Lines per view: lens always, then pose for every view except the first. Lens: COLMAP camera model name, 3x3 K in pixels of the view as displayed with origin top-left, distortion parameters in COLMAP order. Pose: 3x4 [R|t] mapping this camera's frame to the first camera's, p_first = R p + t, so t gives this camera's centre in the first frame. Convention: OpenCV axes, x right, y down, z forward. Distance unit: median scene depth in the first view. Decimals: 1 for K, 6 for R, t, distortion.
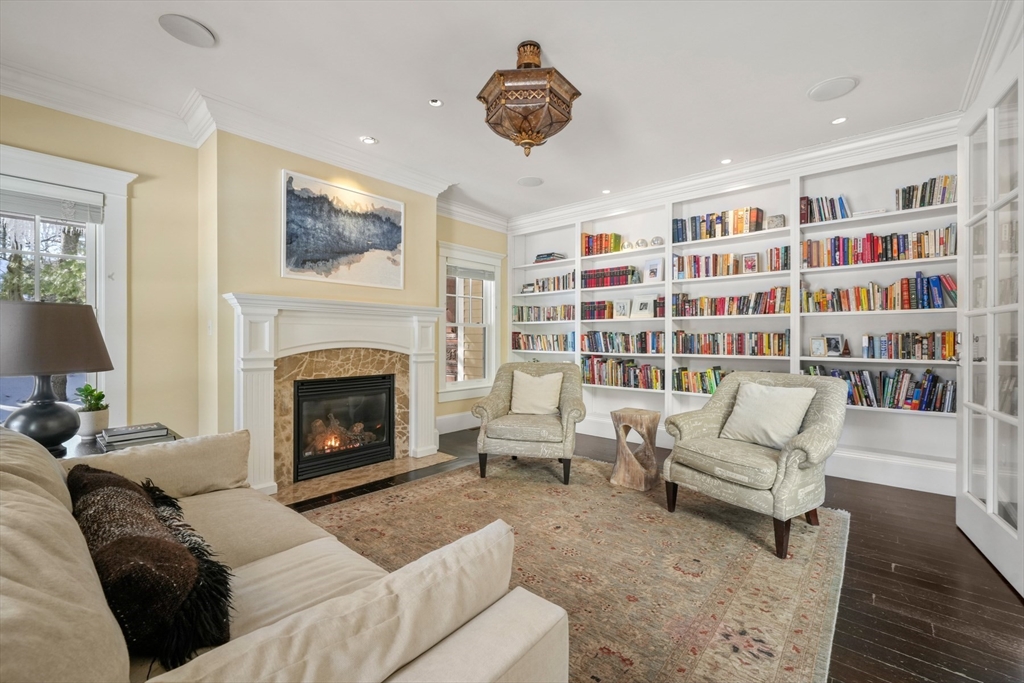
lens RADIAL K [[434.1, 0, 518.2], [0, 434.1, 340.8], [0, 0, 1]] dist [-0.001967, 0.000360]
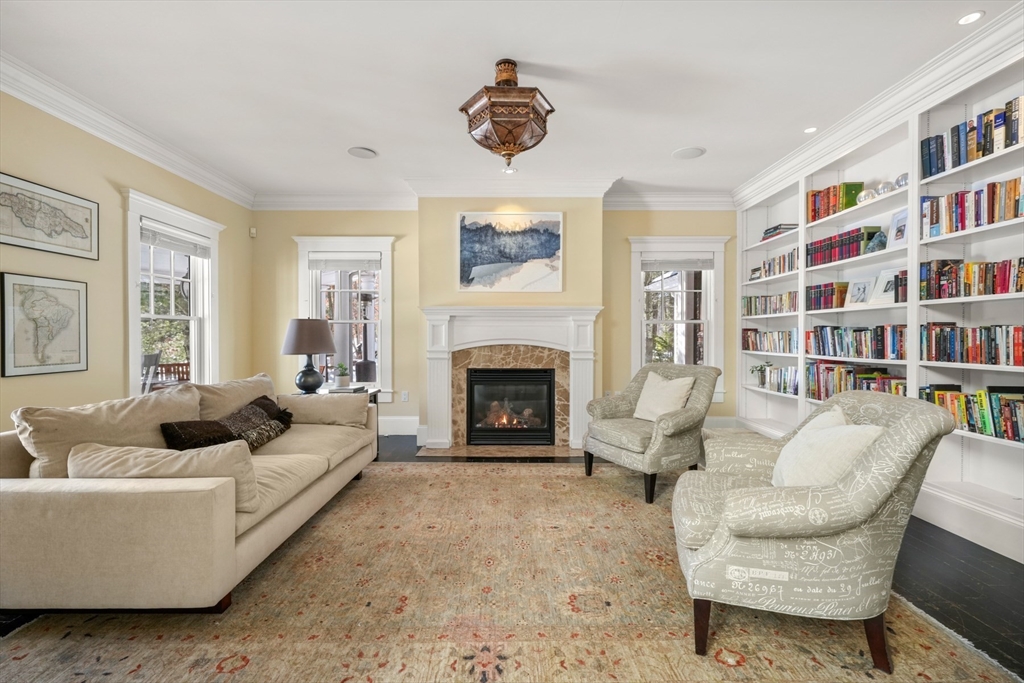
lens RADIAL K [[454.1, 0, 512.0], [0, 454.1, 341.5], [0, 0, 1]] dist [-0.000017, 0.000033]
pose [[0.648906, 0.006034, -0.760845, 0.499768], [-0.003128, 0.999981, 0.005263, 0.000987], [0.760862, -0.001035, 0.648913, 0.157260]]
